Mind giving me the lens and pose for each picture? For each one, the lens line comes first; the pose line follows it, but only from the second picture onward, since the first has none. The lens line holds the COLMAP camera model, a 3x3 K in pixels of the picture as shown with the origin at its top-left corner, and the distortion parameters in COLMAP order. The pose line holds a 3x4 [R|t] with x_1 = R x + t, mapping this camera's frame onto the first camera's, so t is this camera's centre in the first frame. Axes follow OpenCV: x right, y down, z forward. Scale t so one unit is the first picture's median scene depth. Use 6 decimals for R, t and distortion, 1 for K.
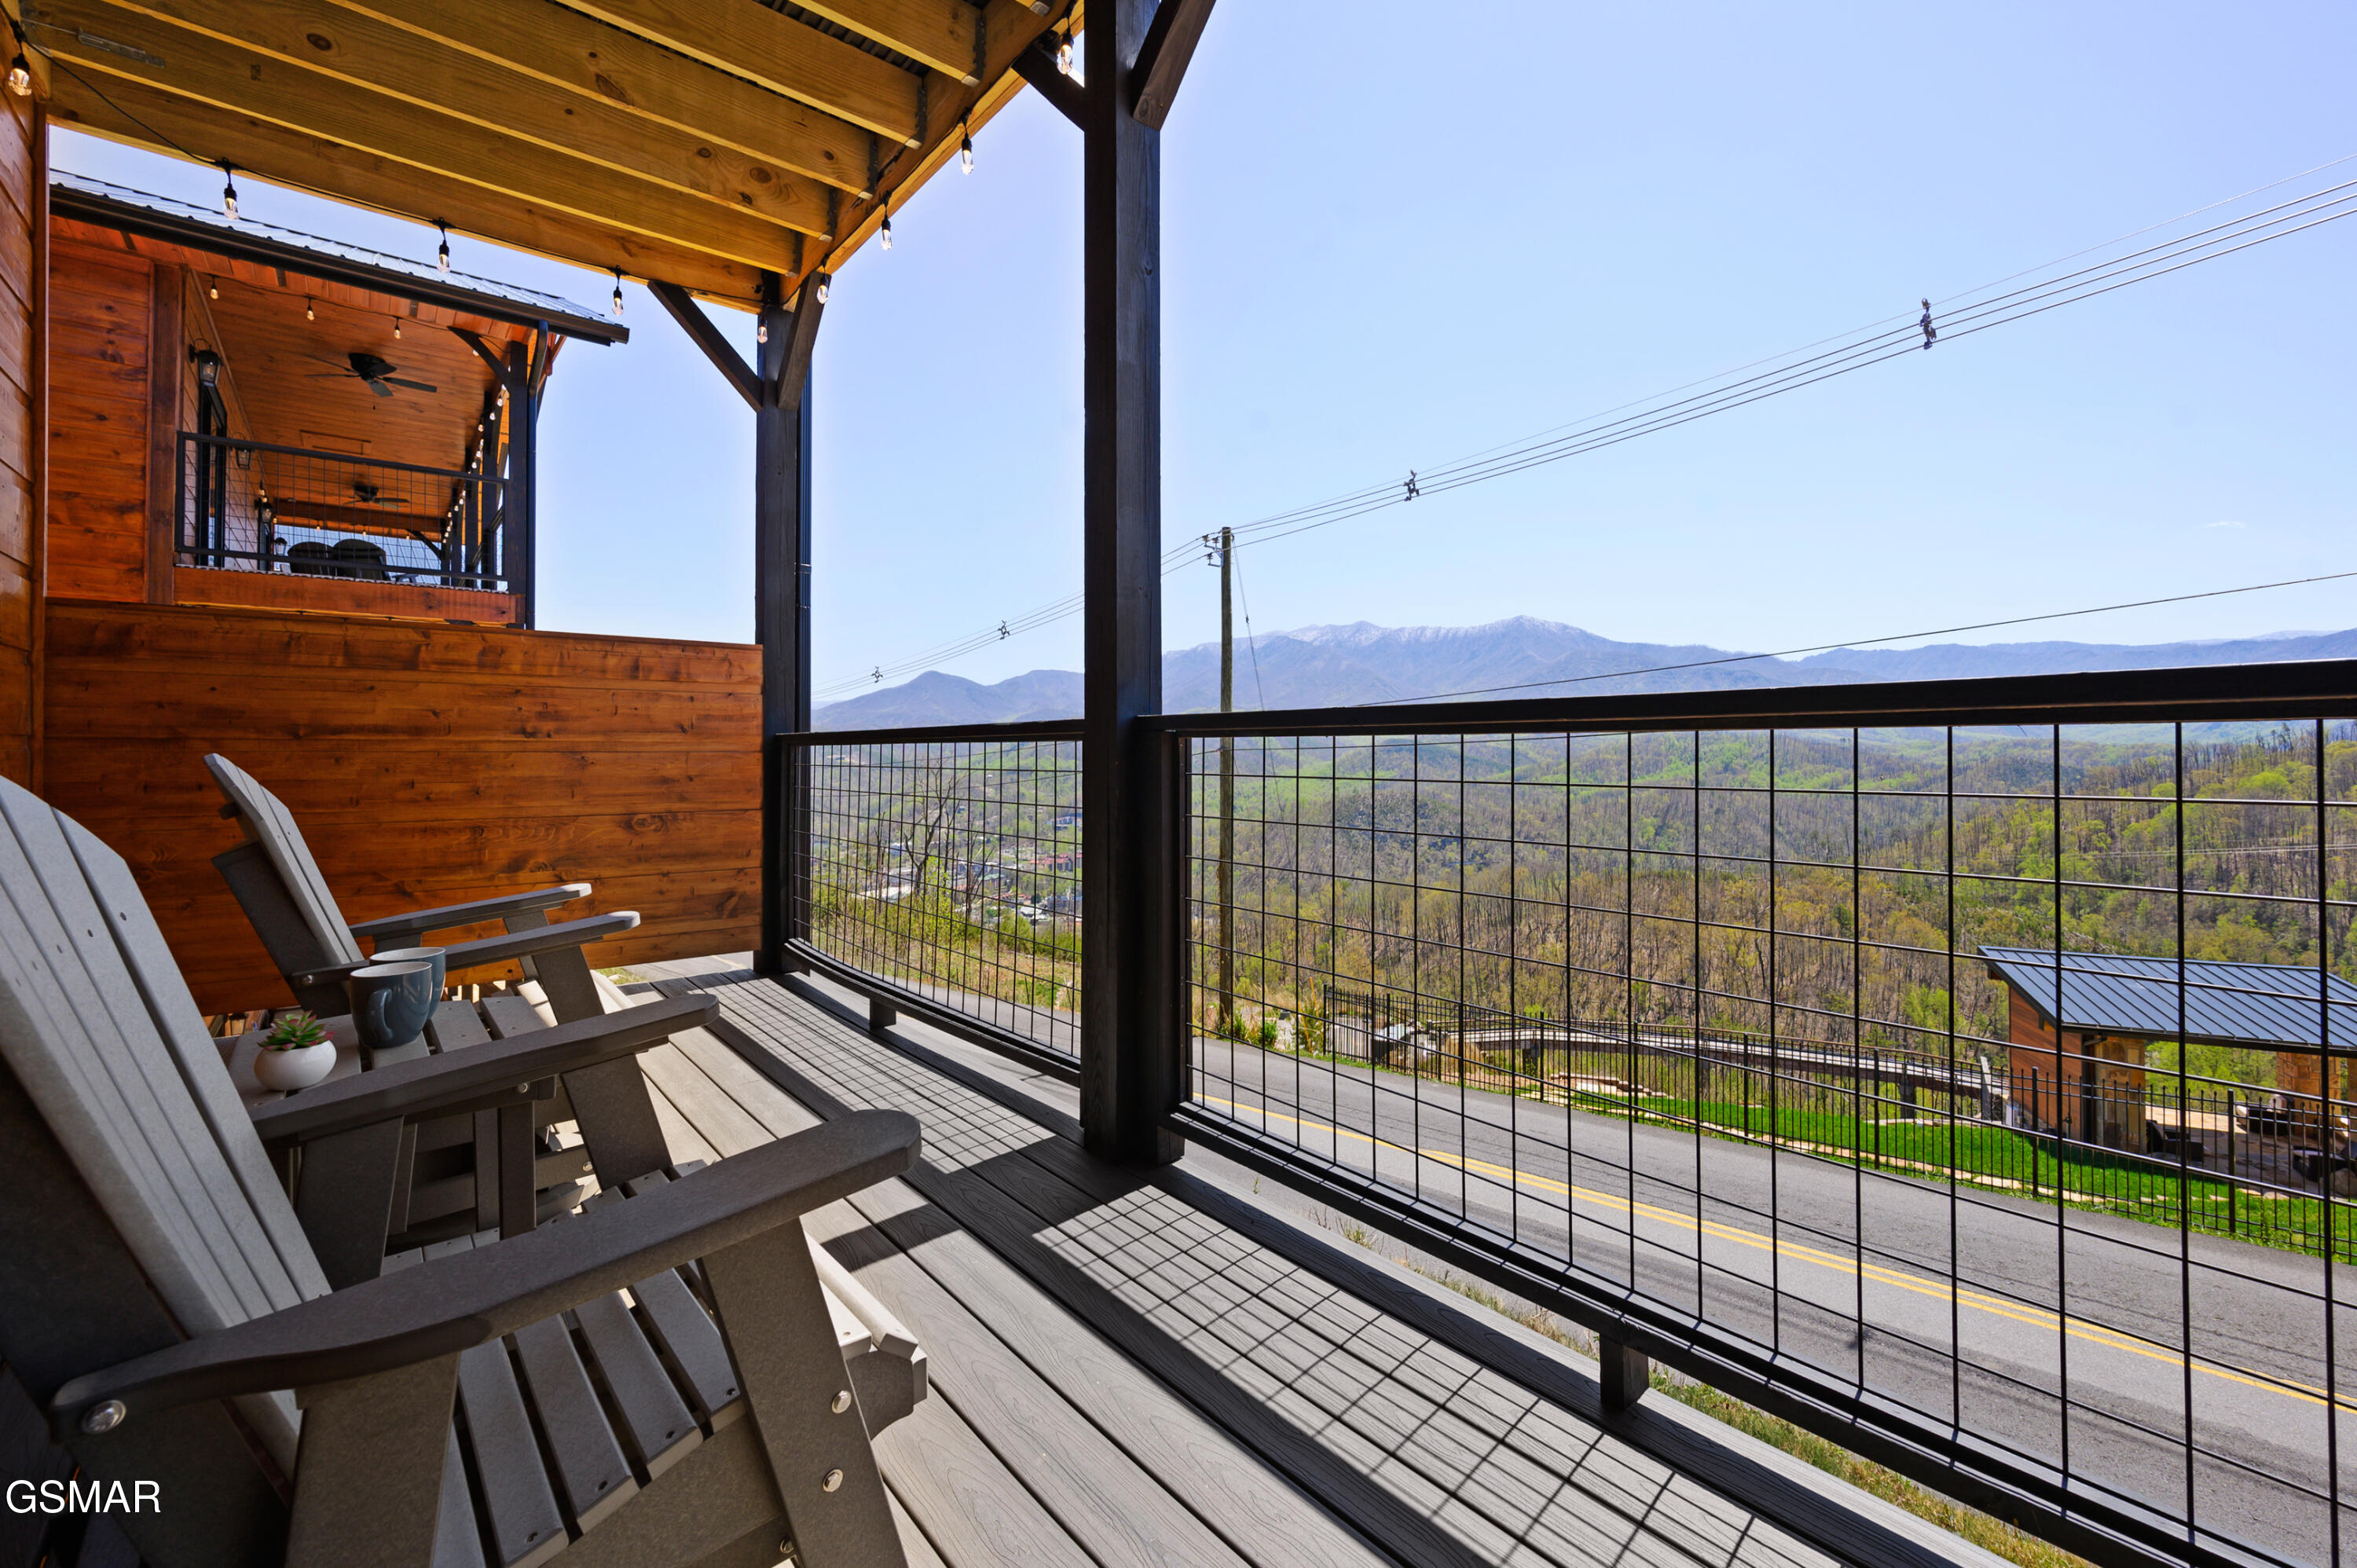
lens RADIAL K [[952.0, 0, 1143.6], [0, 952.0, 735.1], [0, 0, 1]] dist [-0.000192, -0.001049]
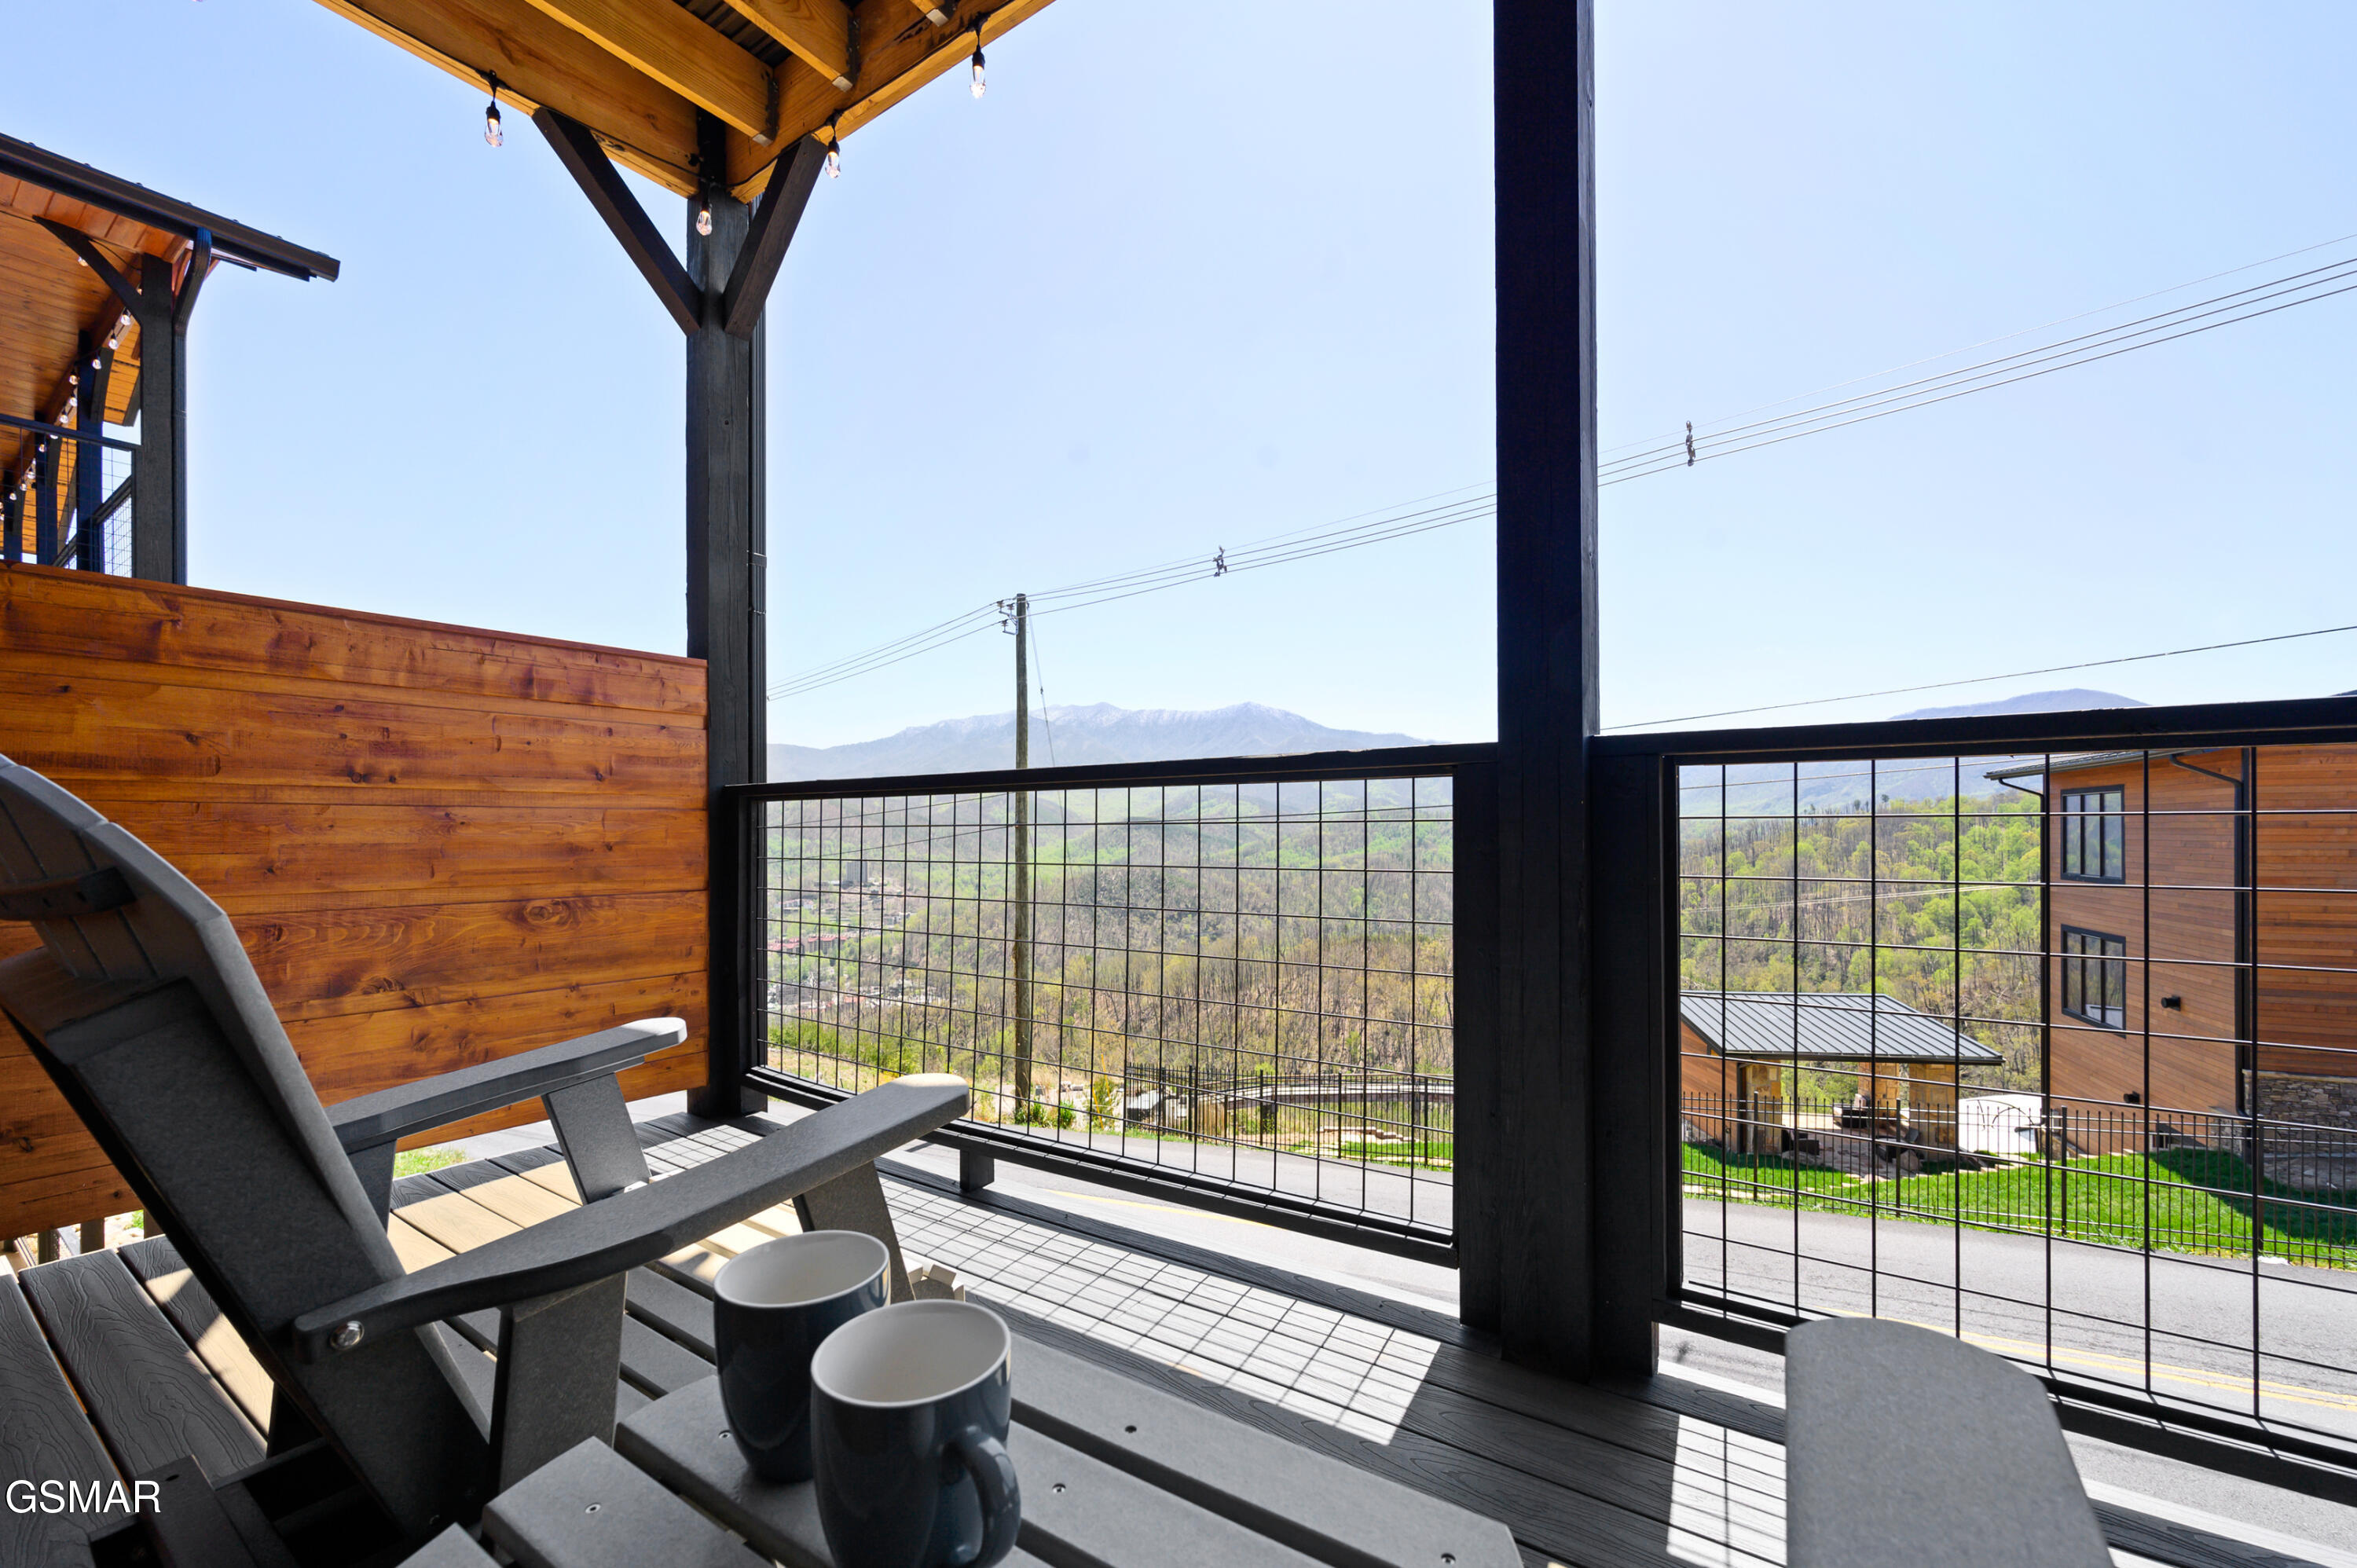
lens RADIAL K [[952.0, 0, 1147.3], [0, 952.0, 825.5], [0, 0, 1]] dist [-0.000192, -0.001049]
pose [[0.962411, -0.003151, 0.271578, -0.270452], [-0.000191, 0.999925, 0.012279, 0.020211], [-0.271596, -0.011869, 0.962338, 0.215775]]
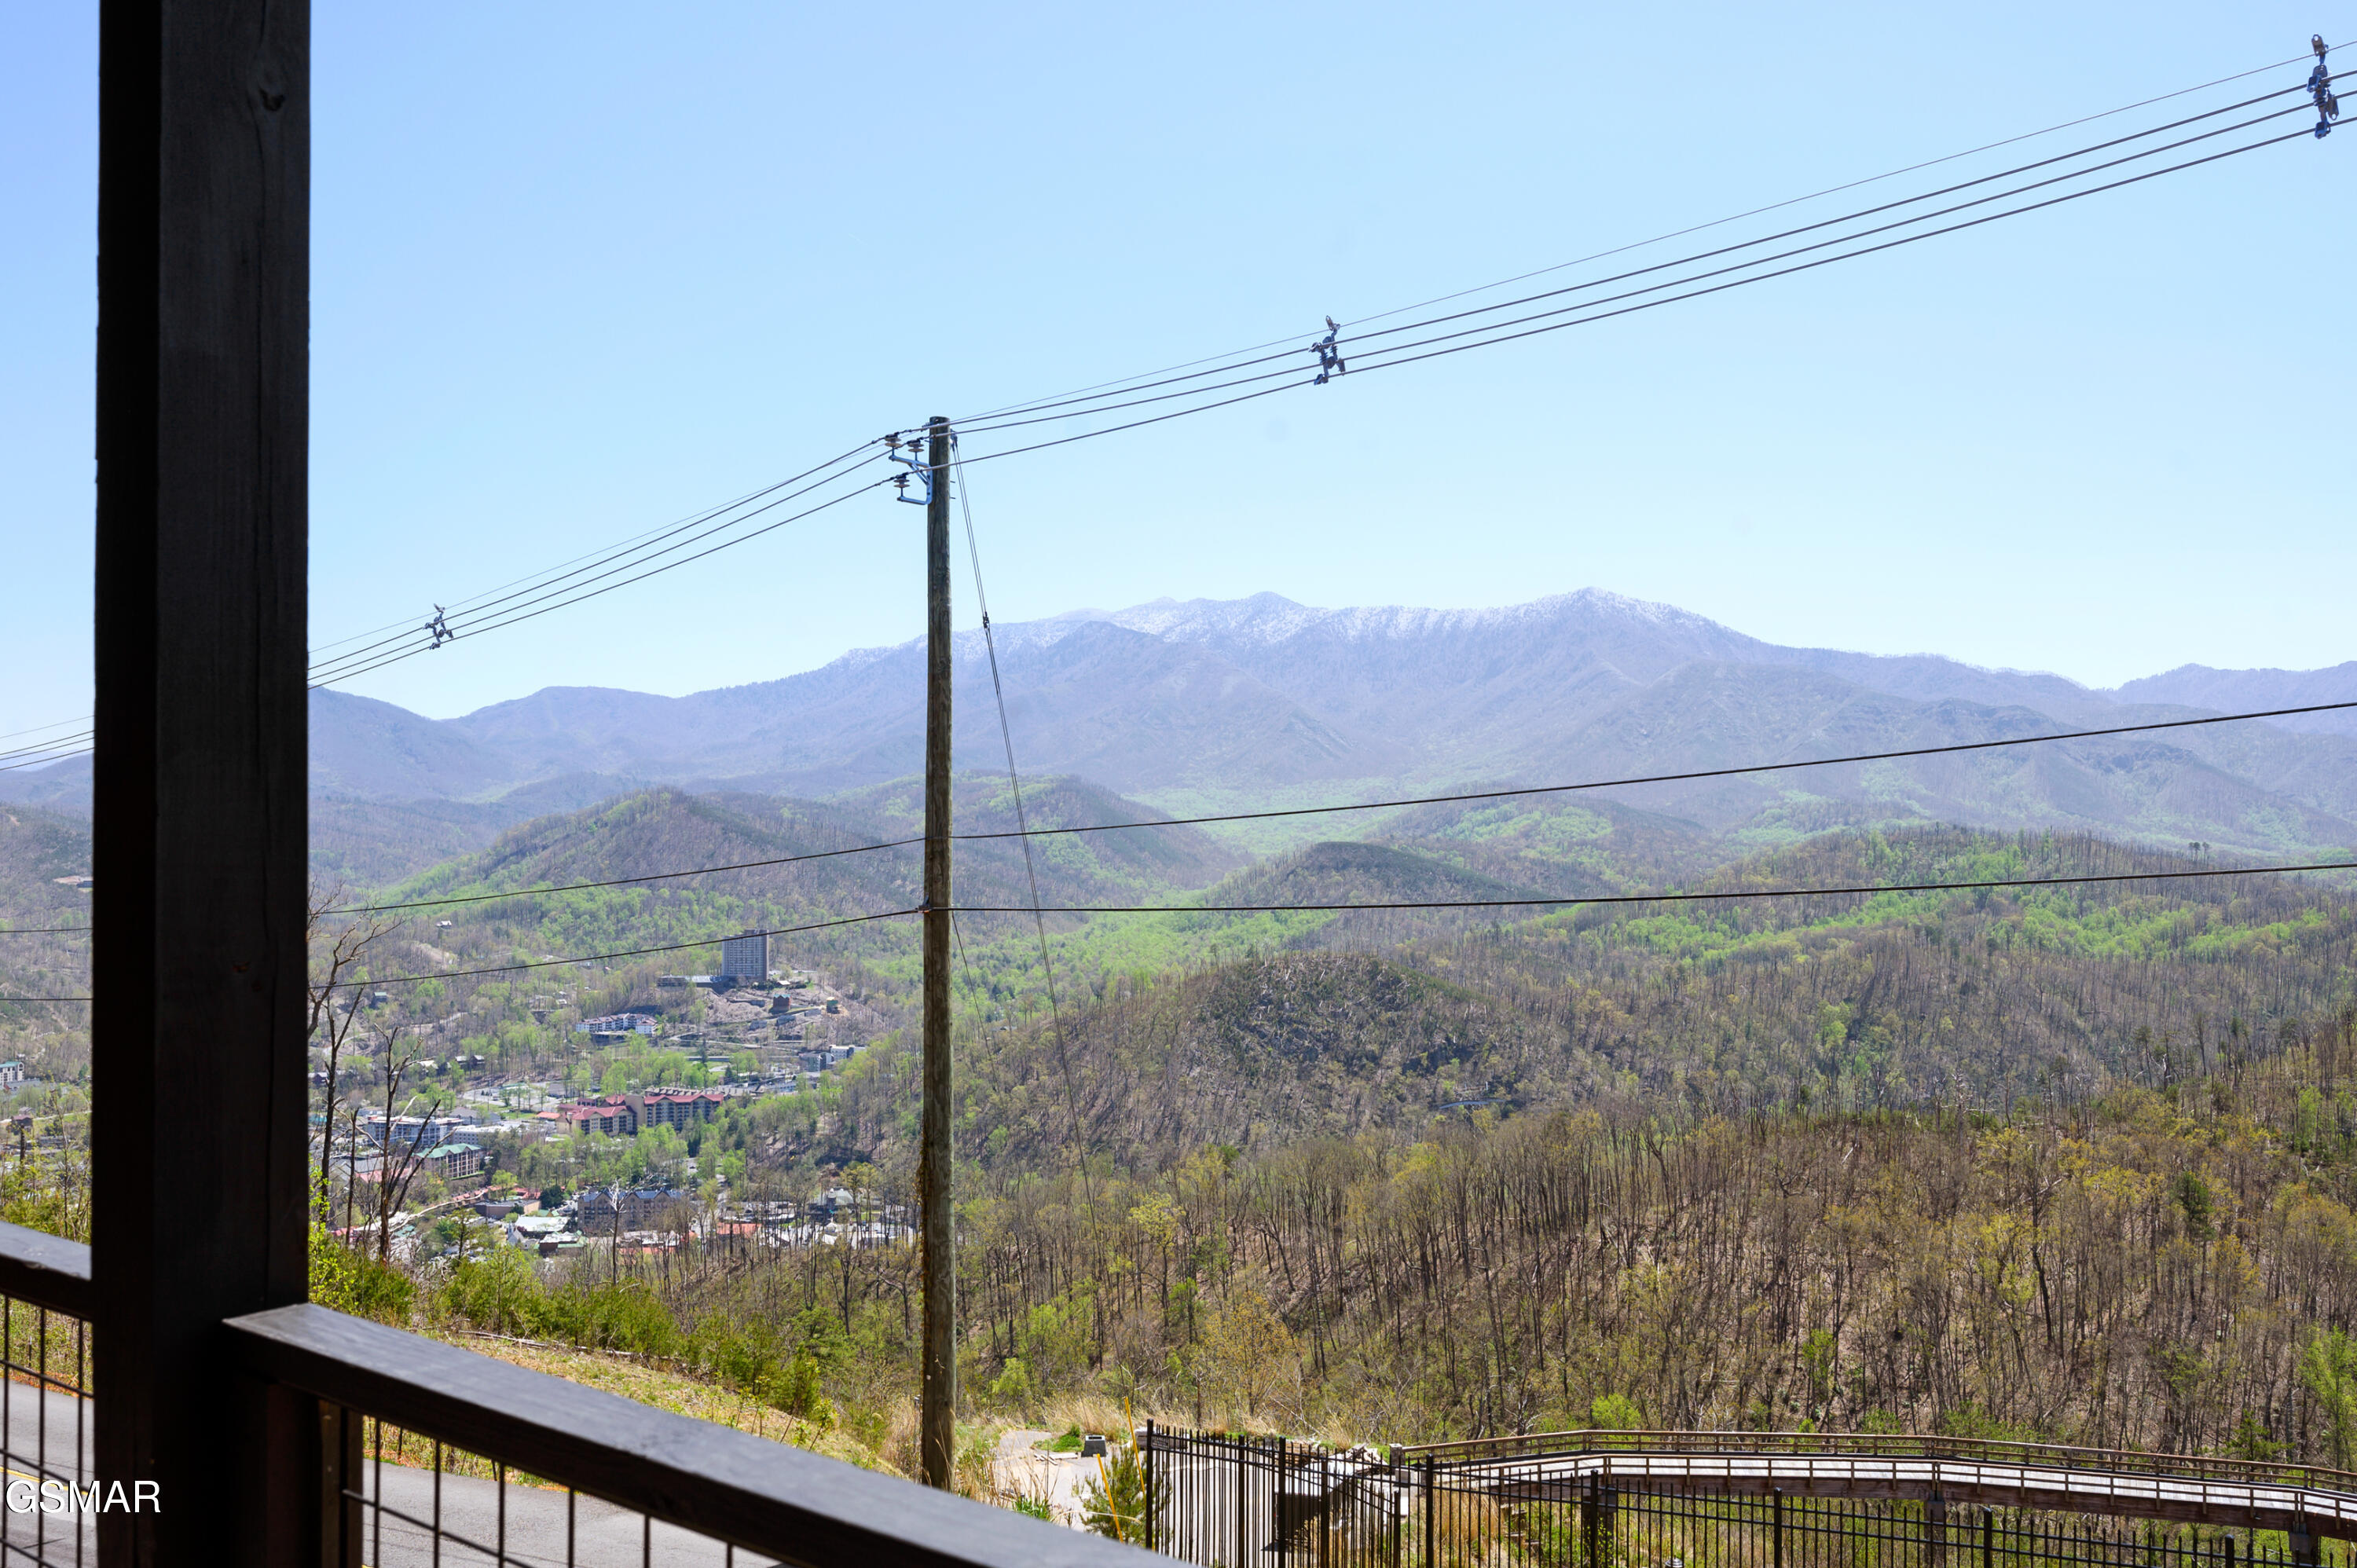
lens RADIAL K [[2067.5, 0, 1133.2], [0, 2067.5, 836.1], [0, 0, 1]] dist [0.013230, -0.014775]
pose [[0.987207, 0.002119, 0.159429, 0.112636], [-0.002500, 0.999994, 0.002186, -0.112918], [-0.159423, -0.002557, 0.987207, 0.087234]]
